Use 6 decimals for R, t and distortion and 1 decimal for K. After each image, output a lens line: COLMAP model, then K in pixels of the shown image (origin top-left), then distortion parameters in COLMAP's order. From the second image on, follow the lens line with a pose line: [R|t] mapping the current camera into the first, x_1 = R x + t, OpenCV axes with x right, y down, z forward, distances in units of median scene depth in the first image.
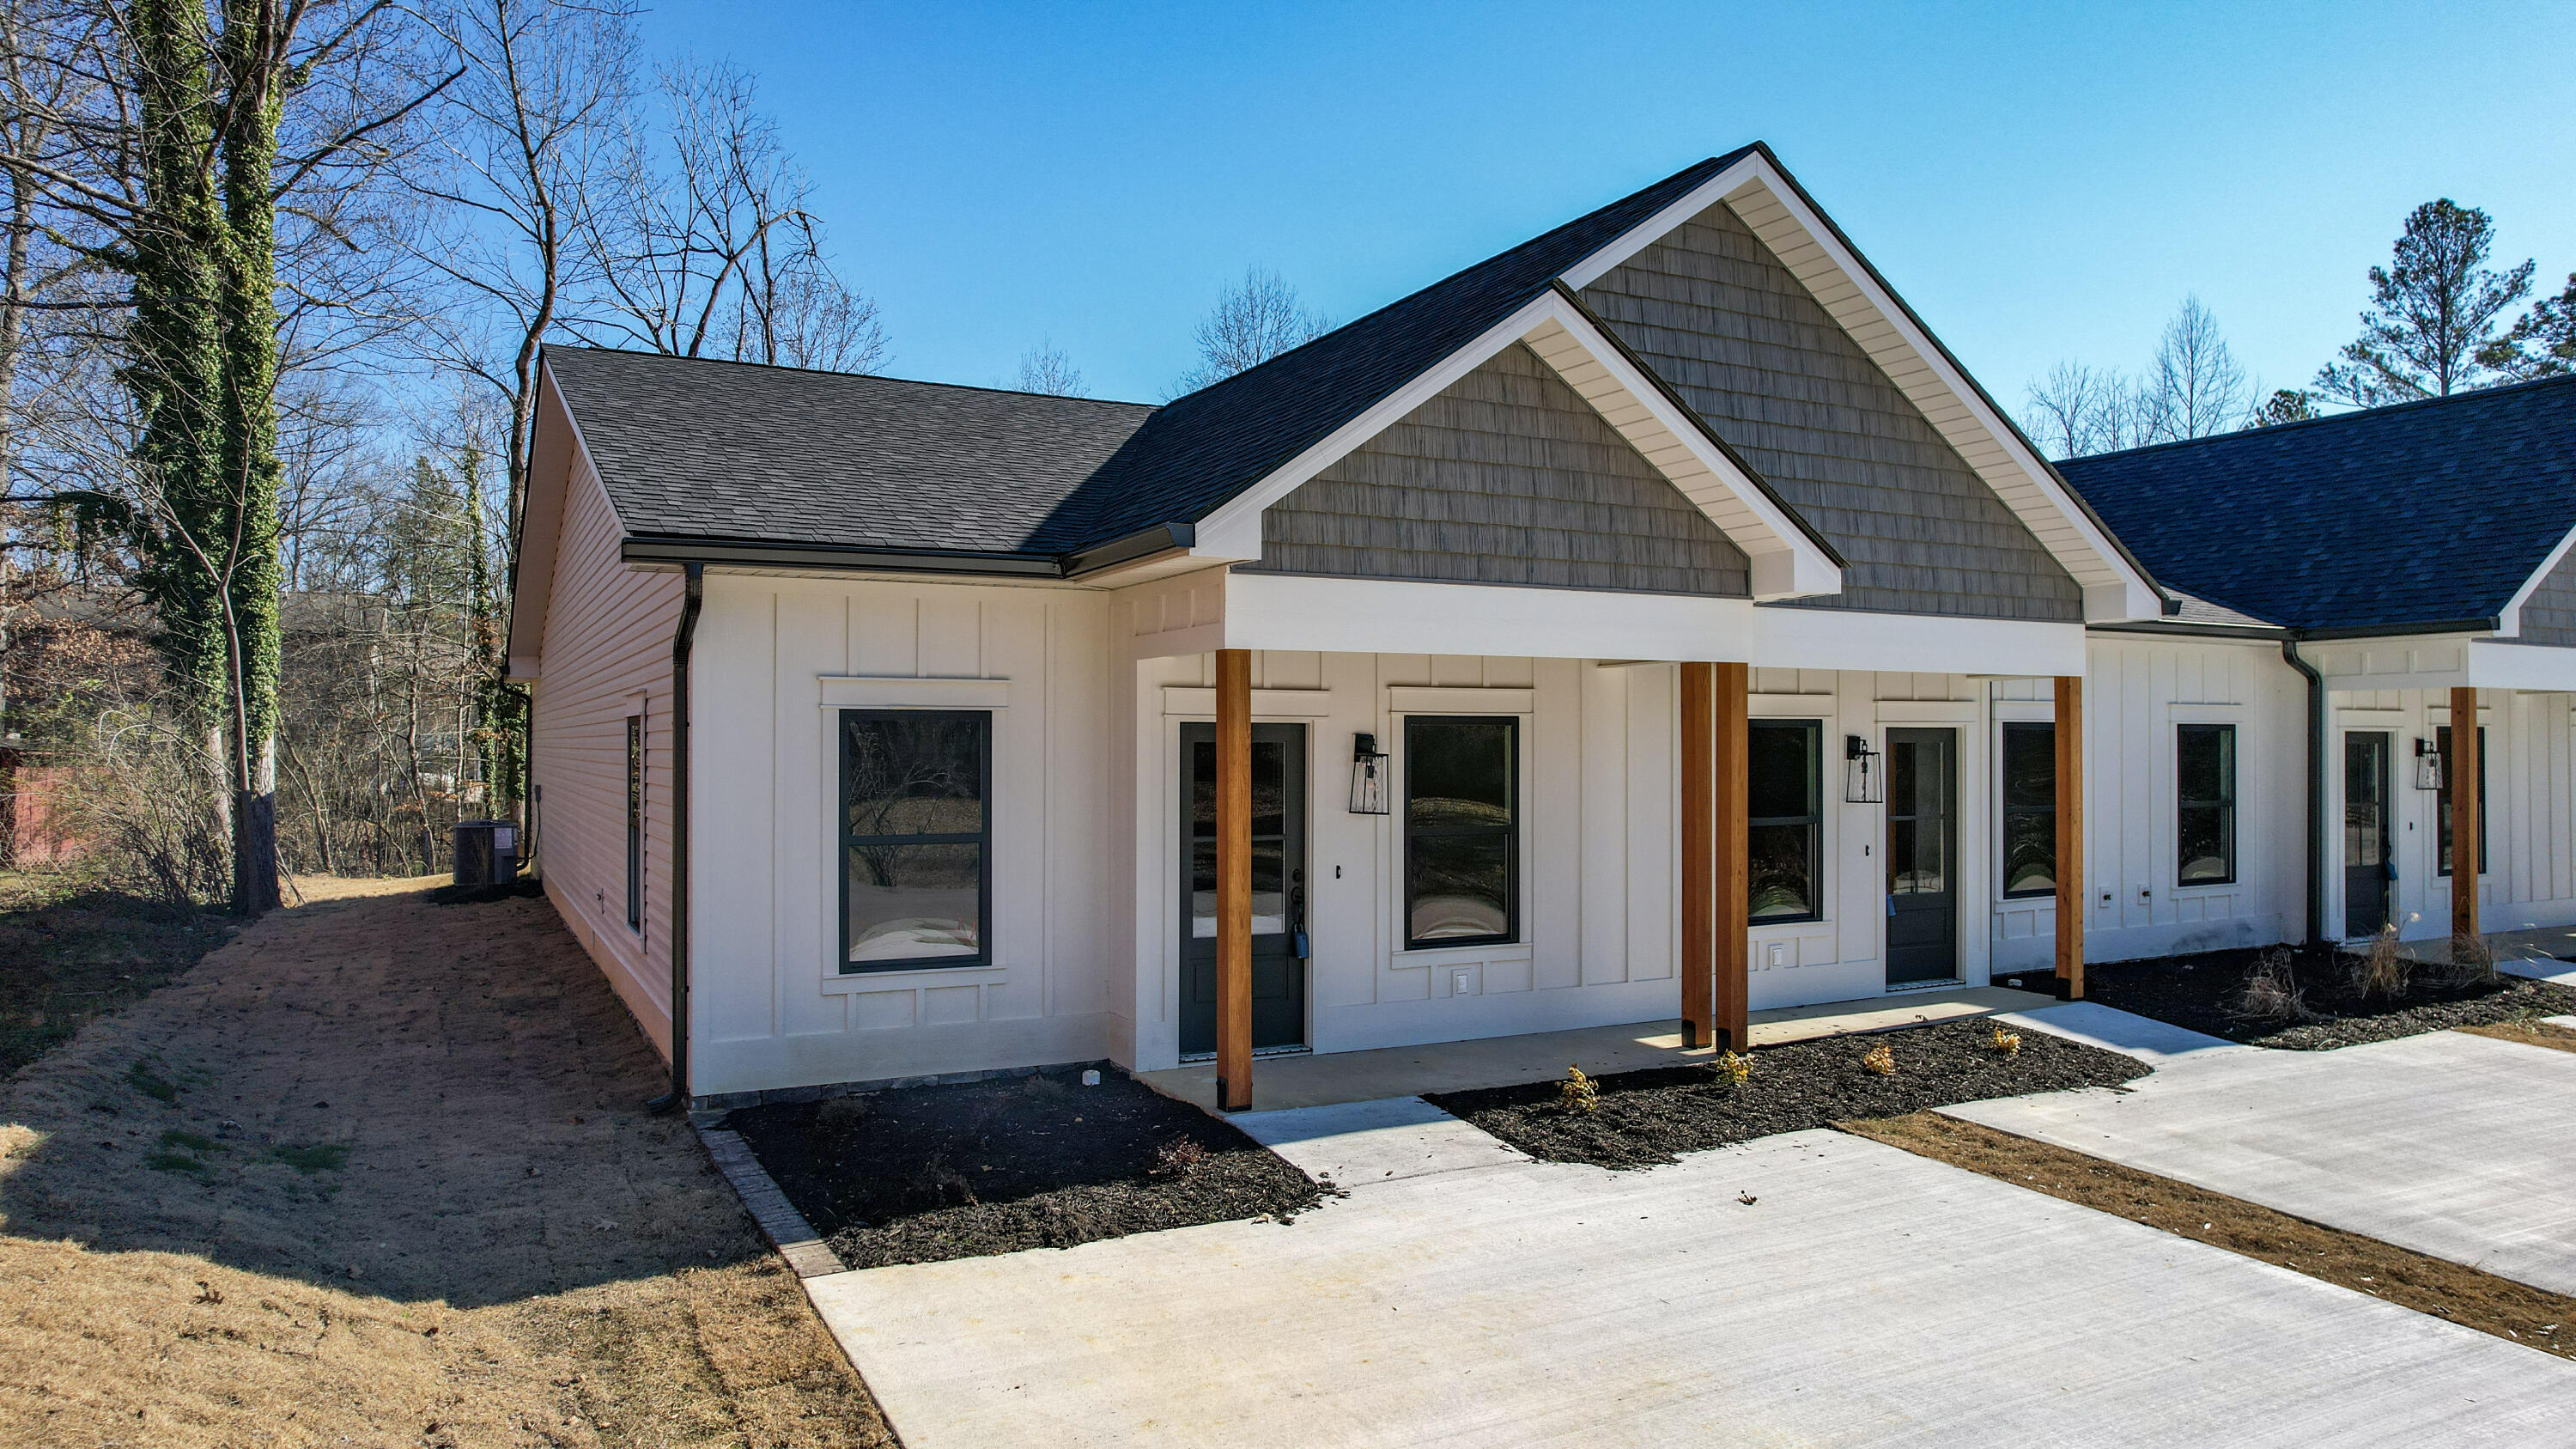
lens RADIAL K [[1675.5, 0, 1295.2], [0, 1675.5, 731.8], [0, 0, 1]] dist [-0.060310, 0.018707]
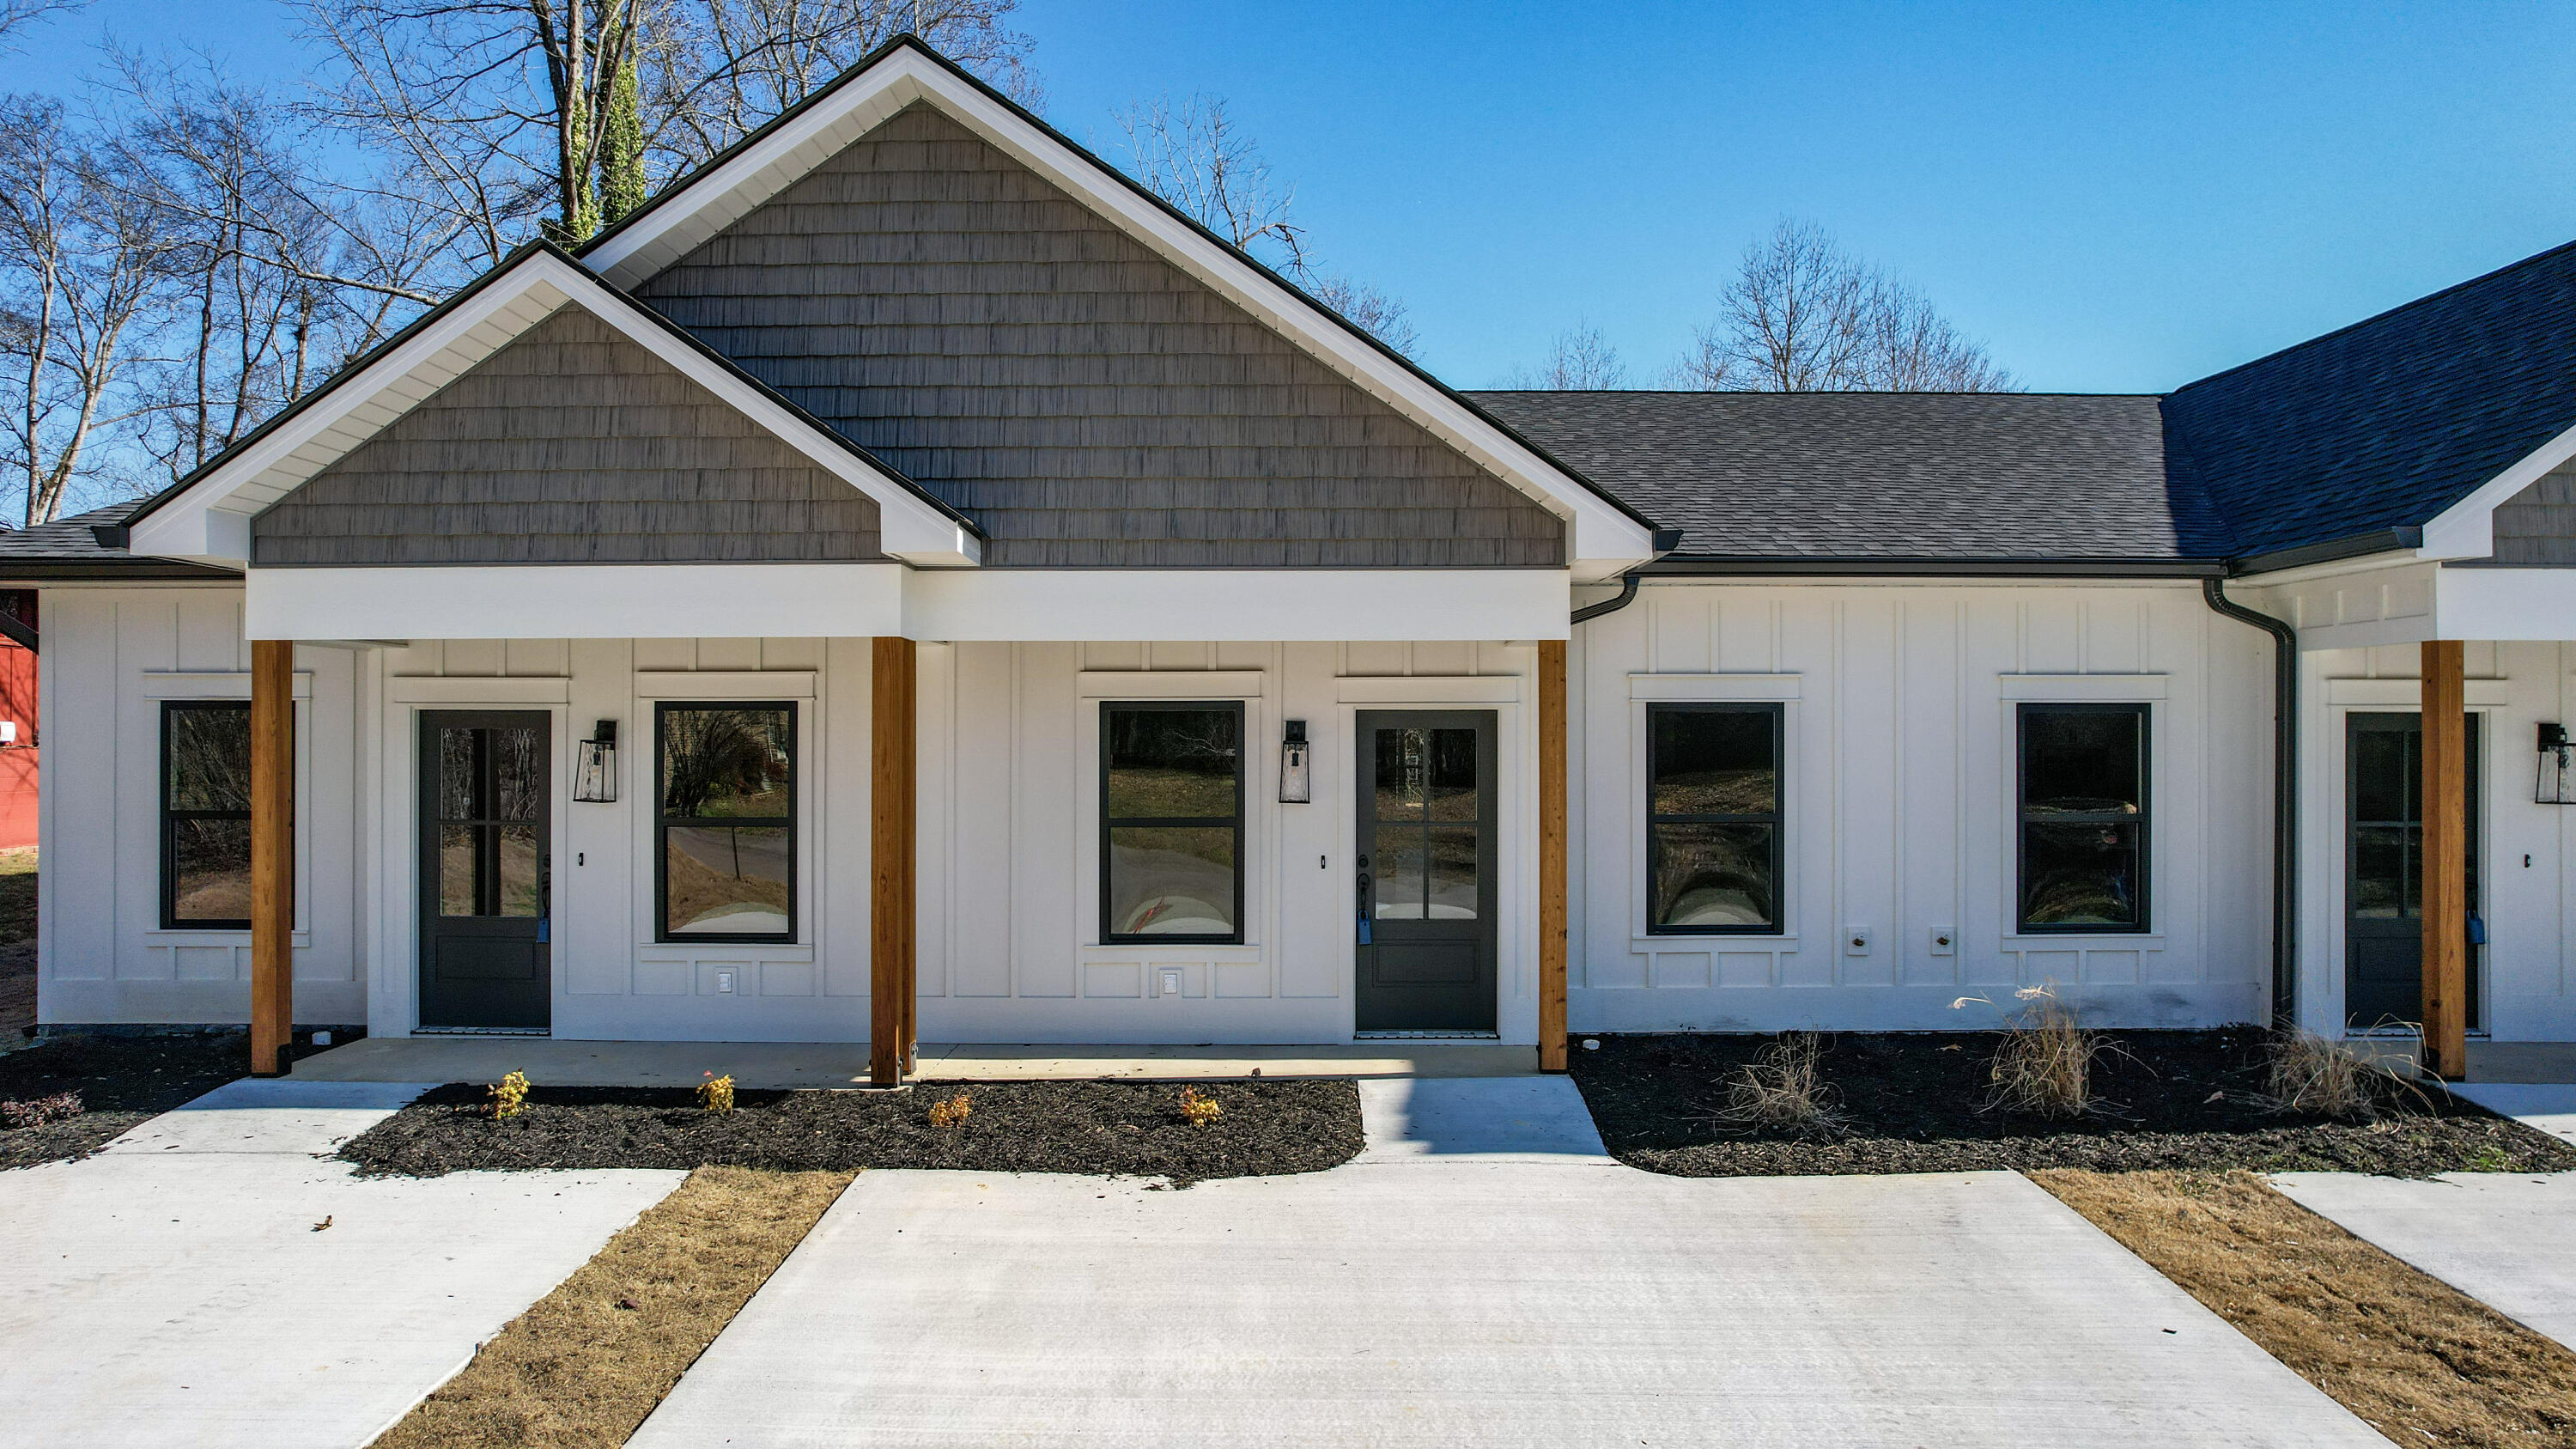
lens RADIAL K [[1675.5, 0, 1280.7], [0, 1675.5, 733.9], [0, 0, 1]] dist [-0.060310, 0.018707]
pose [[0.882017, -0.000251, -0.471217, 0.829579], [0.003053, 0.999982, 0.005181, 0.005086], [0.471208, -0.006008, 0.882002, 0.316980]]
